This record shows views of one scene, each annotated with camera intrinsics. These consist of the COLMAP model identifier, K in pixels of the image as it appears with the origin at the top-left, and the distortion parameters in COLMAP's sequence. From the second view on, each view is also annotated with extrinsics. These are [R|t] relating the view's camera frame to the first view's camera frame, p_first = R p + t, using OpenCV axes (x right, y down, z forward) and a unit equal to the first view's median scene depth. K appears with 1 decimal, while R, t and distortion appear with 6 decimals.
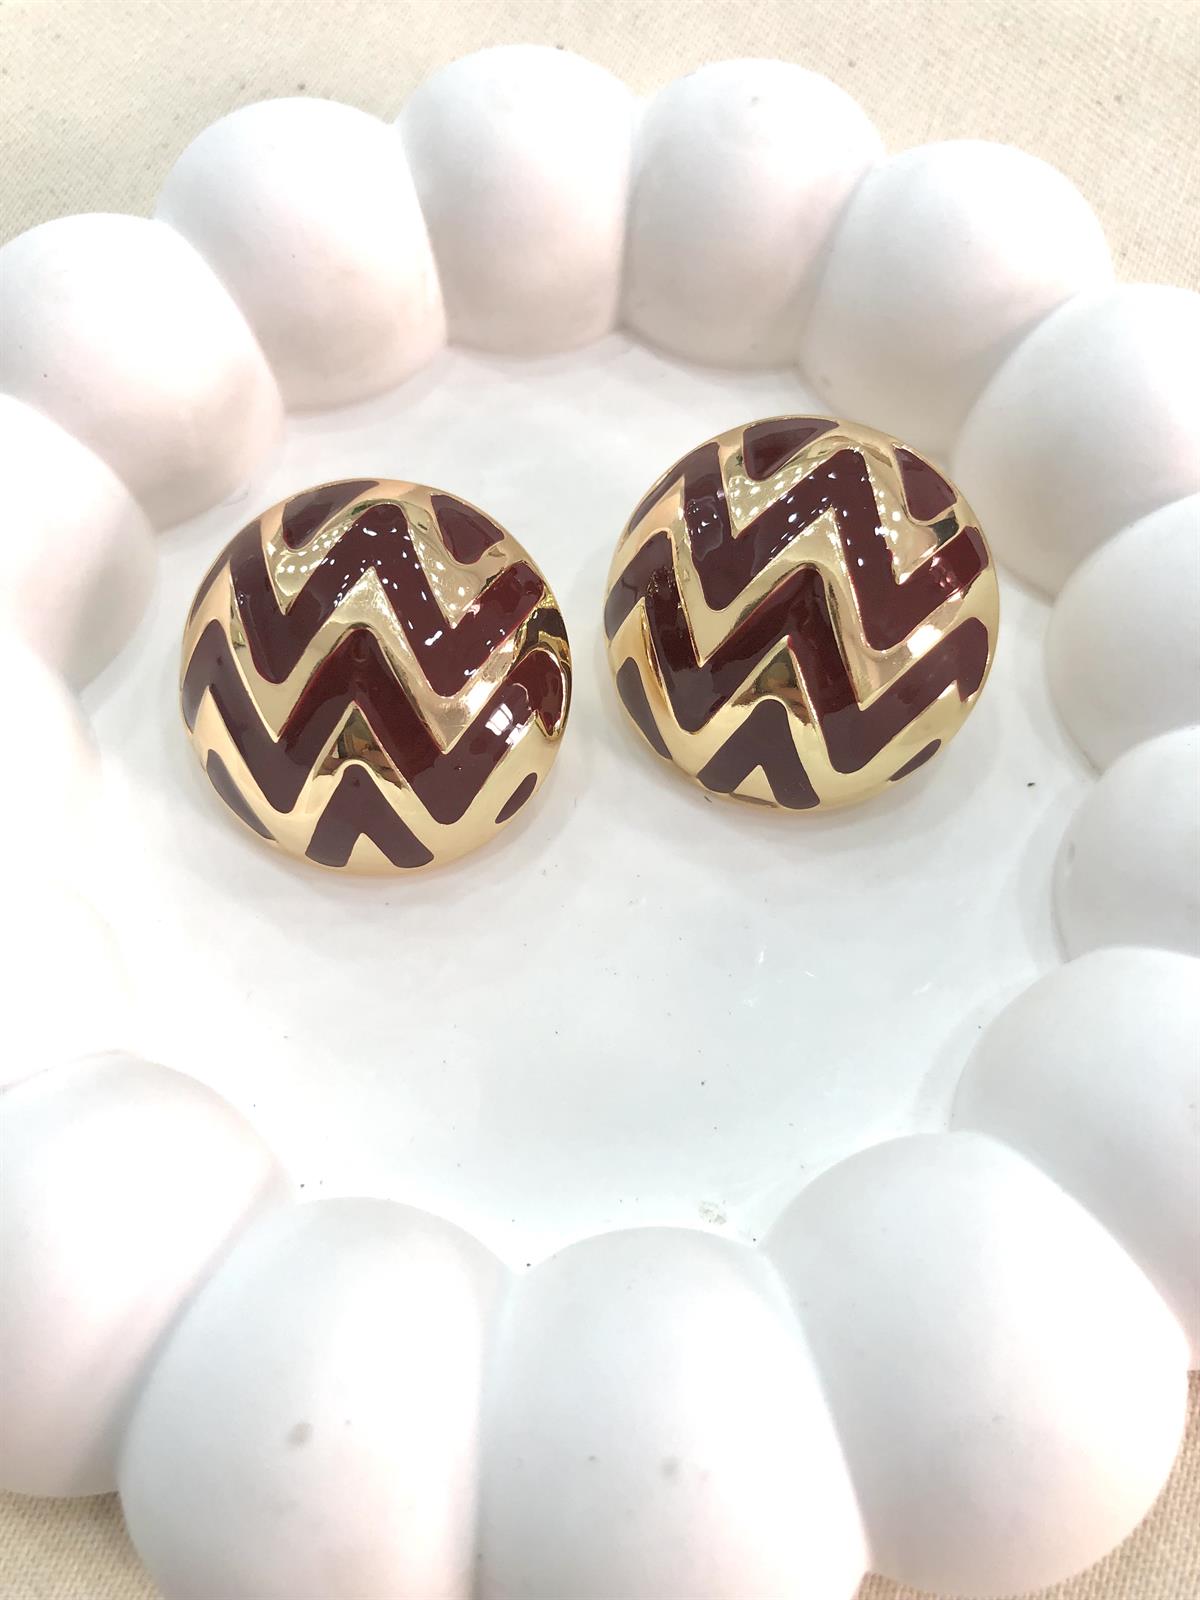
lens RADIAL K [[1325.6, 0, 600.0], [0, 1325.6, 800.0], [0, 0, 1]] dist [0.077996, -0.149371]
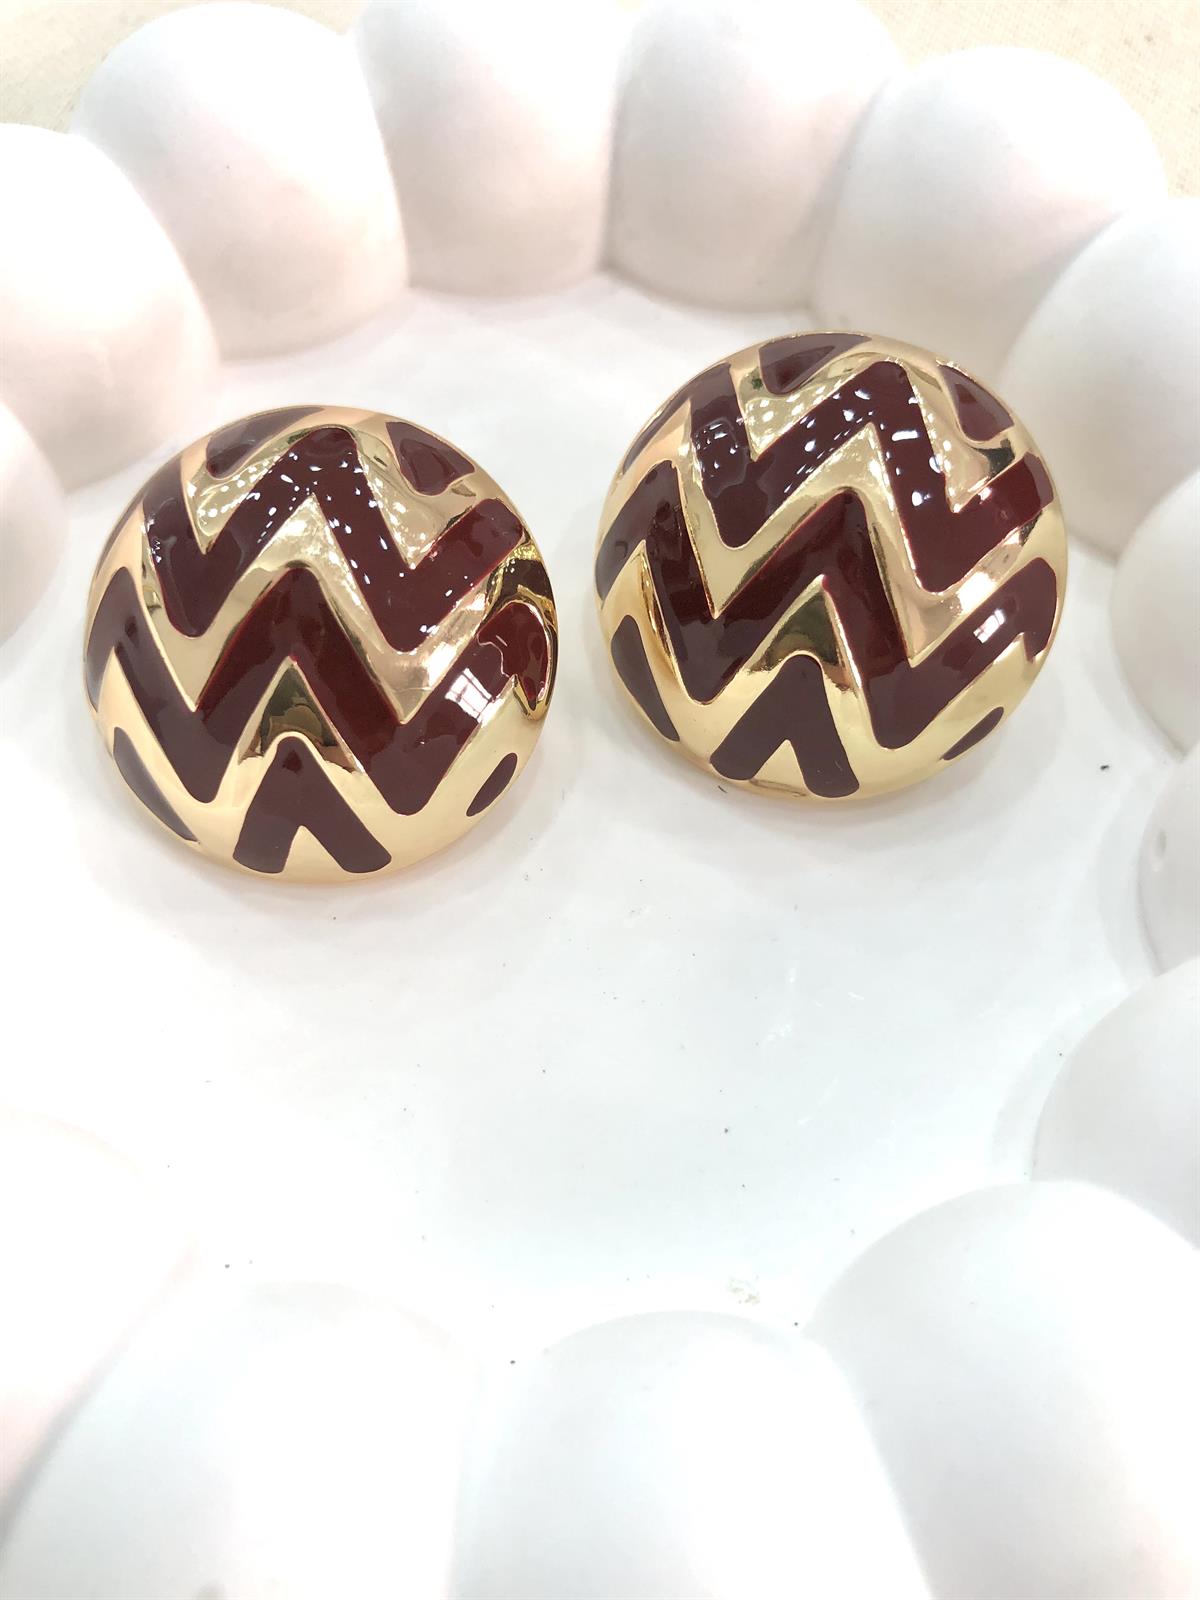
lens RADIAL K [[1319.7, 0, 608.2], [0, 1319.7, 808.3], [0, 0, 1]] dist [-0.004389, 0.006553]
pose [[0.999600, -0.011088, 0.026001, -0.012592], [0.012501, 0.998419, -0.054811, 0.058739], [-0.025352, 0.055114, 0.998158, 0.186481]]
